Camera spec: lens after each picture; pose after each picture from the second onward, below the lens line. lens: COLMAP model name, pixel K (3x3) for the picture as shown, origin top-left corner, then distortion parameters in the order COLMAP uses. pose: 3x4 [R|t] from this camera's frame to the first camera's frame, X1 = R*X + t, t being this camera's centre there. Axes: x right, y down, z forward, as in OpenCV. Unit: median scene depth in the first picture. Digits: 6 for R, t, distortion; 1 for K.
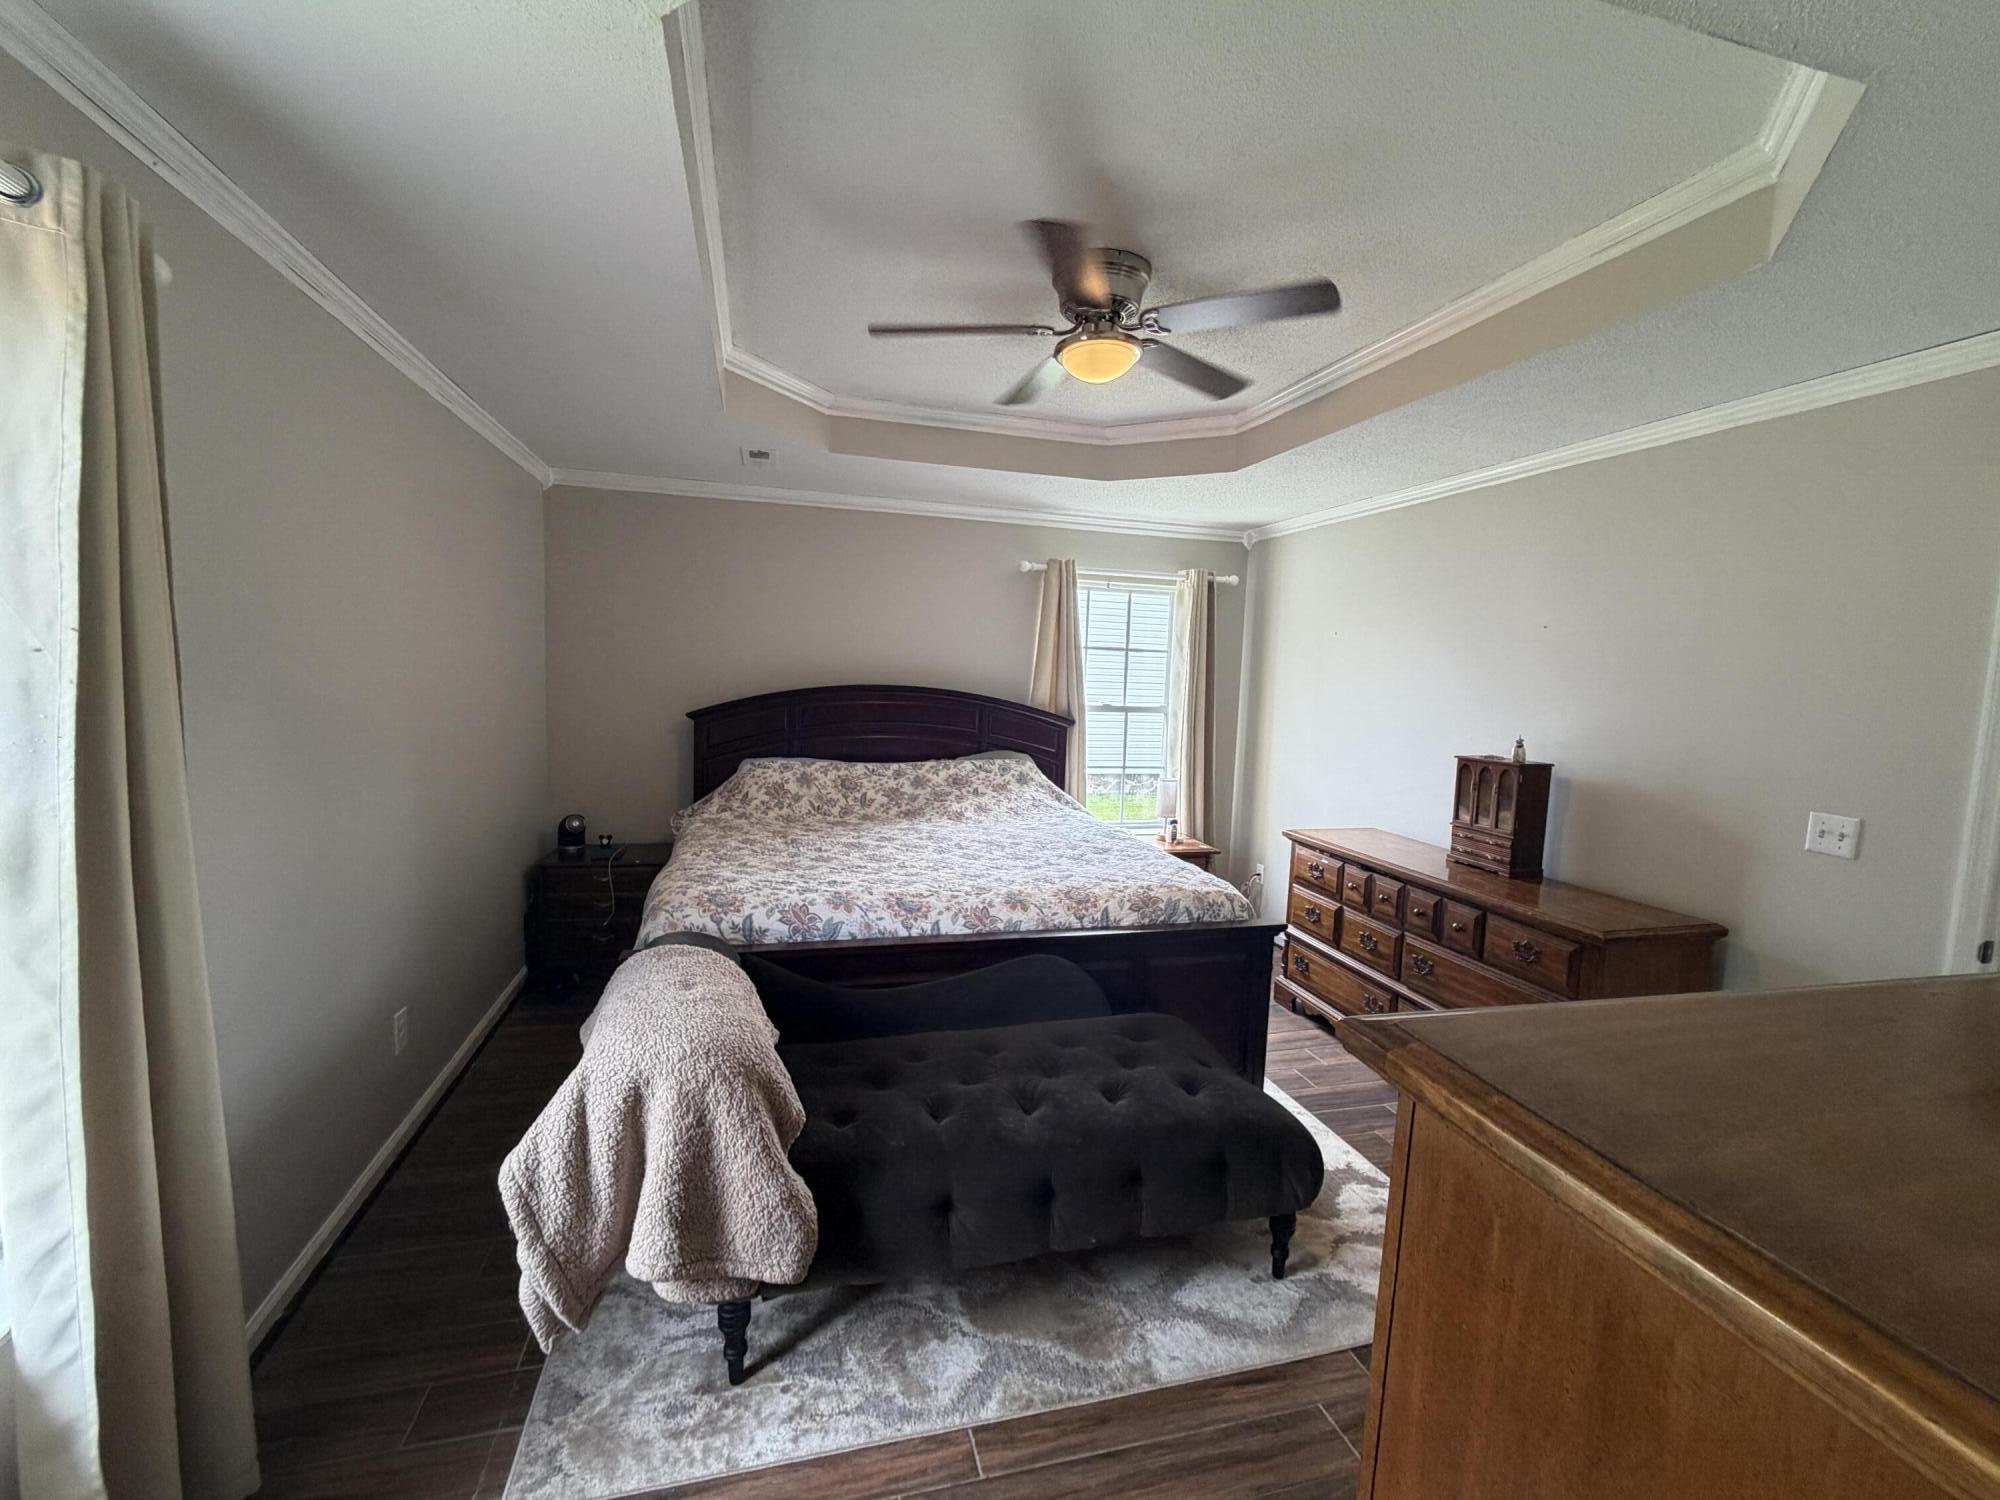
lens RADIAL K [[841.3, 0, 996.4], [0, 841.3, 744.3], [0, 0, 1]] dist [-0.000937, 0.000031]
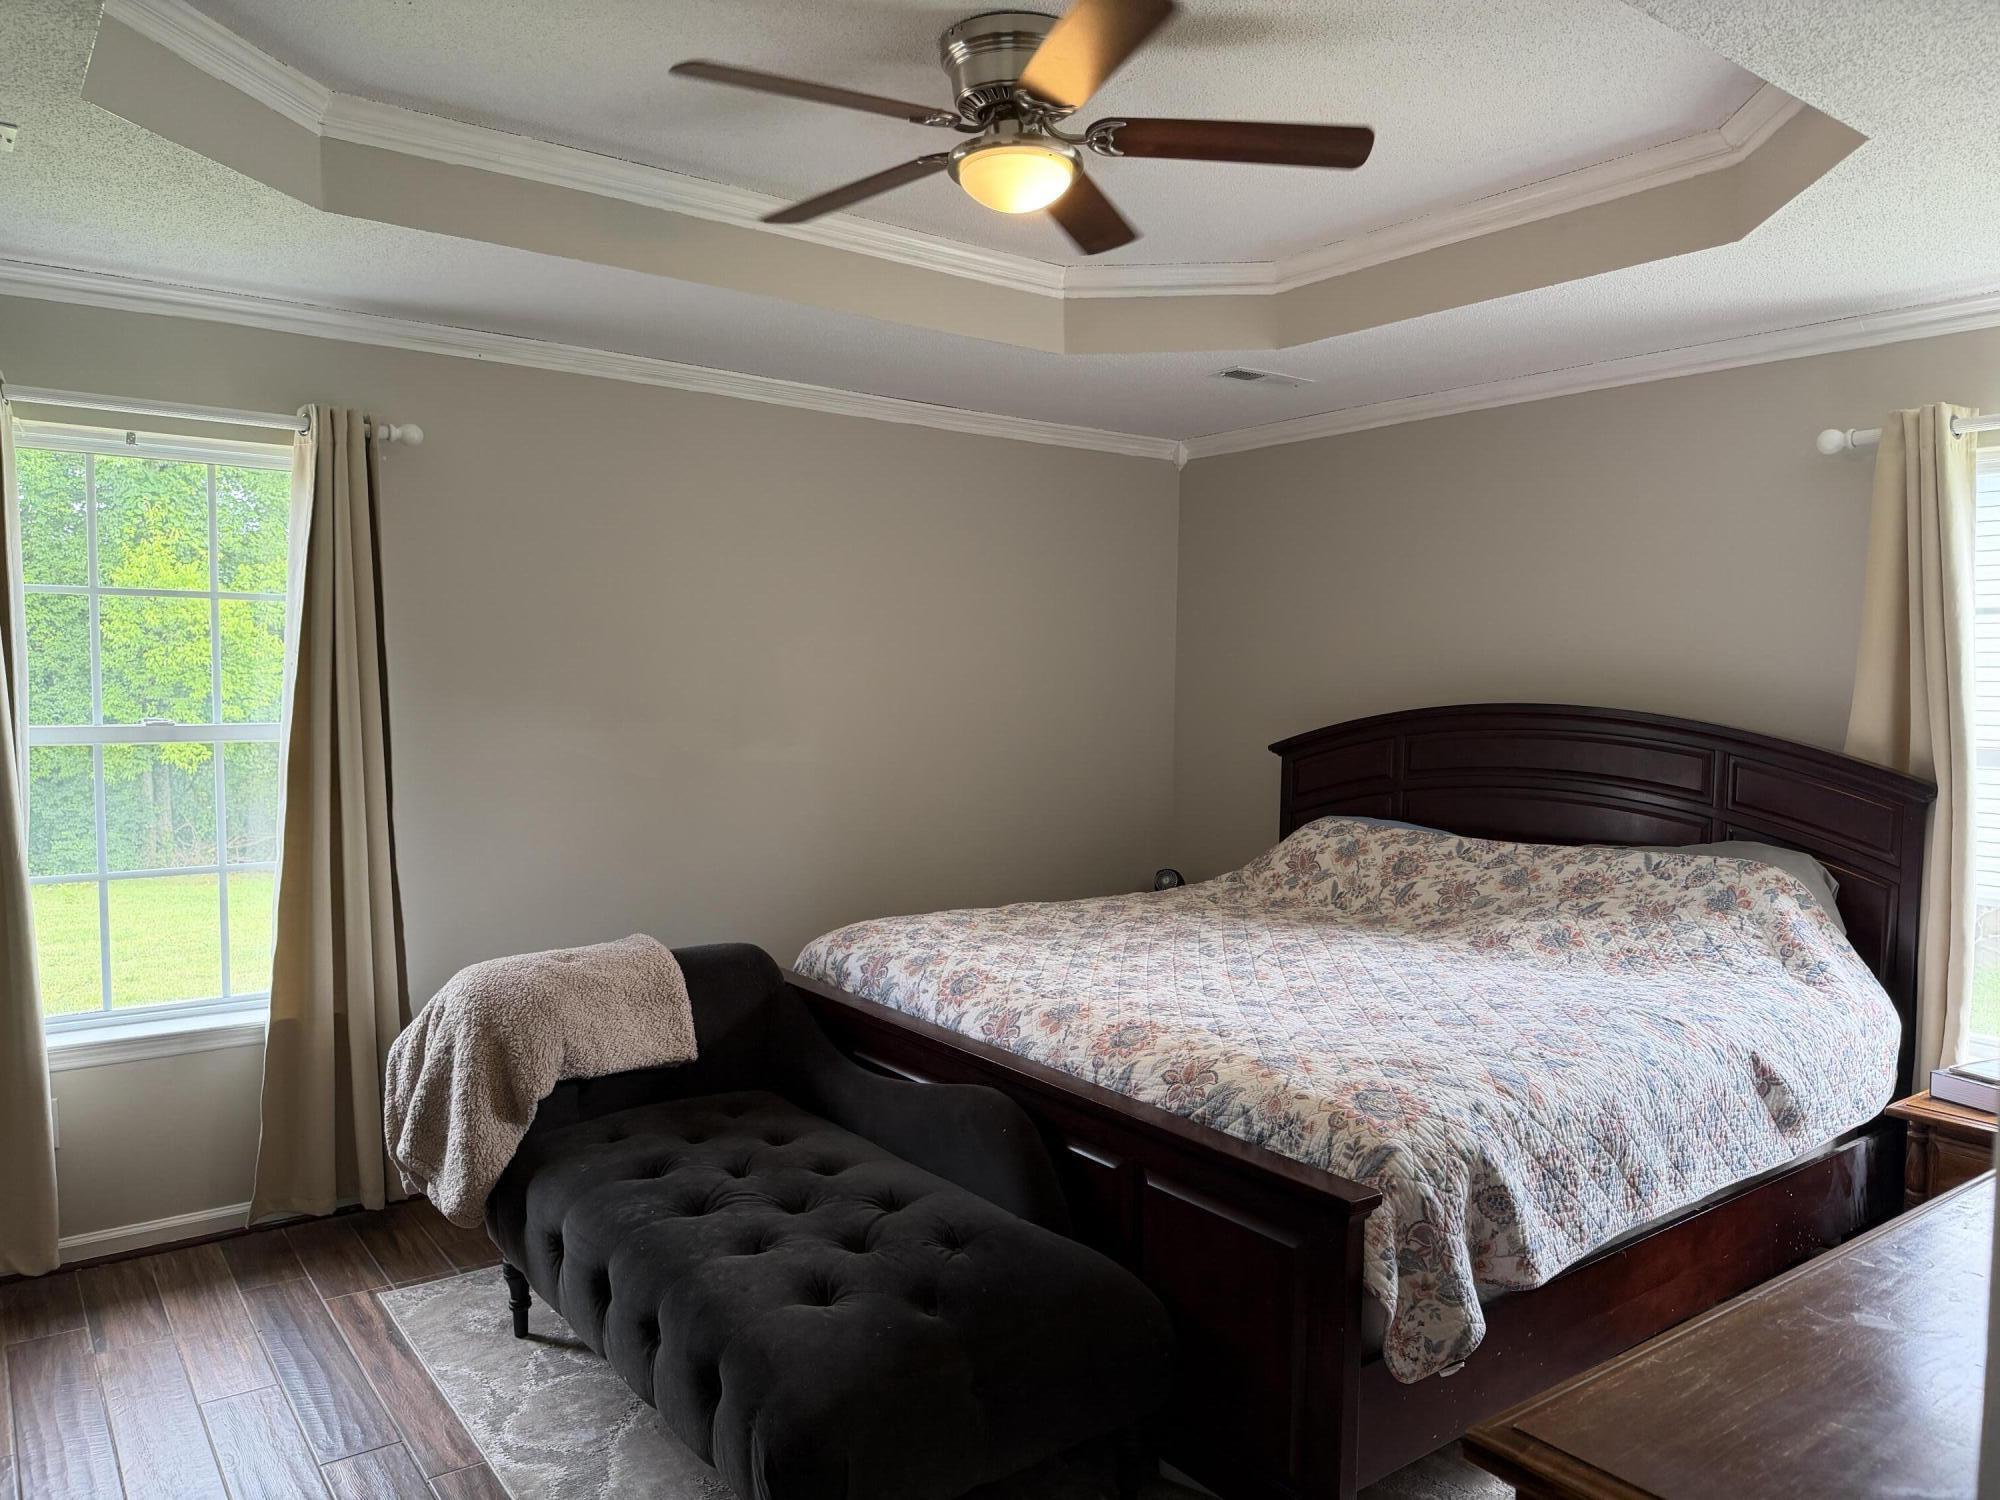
lens RADIAL K [[1367.7, 0, 999.2], [0, 1367.7, 752.4], [0, 0, 1]] dist [0.021329, -0.028167]
pose [[0.372068, 0.021192, -0.927963, 0.648287], [-0.082879, 0.996505, -0.010473, 0.000072], [0.924498, 0.080805, 0.372524, 0.370263]]
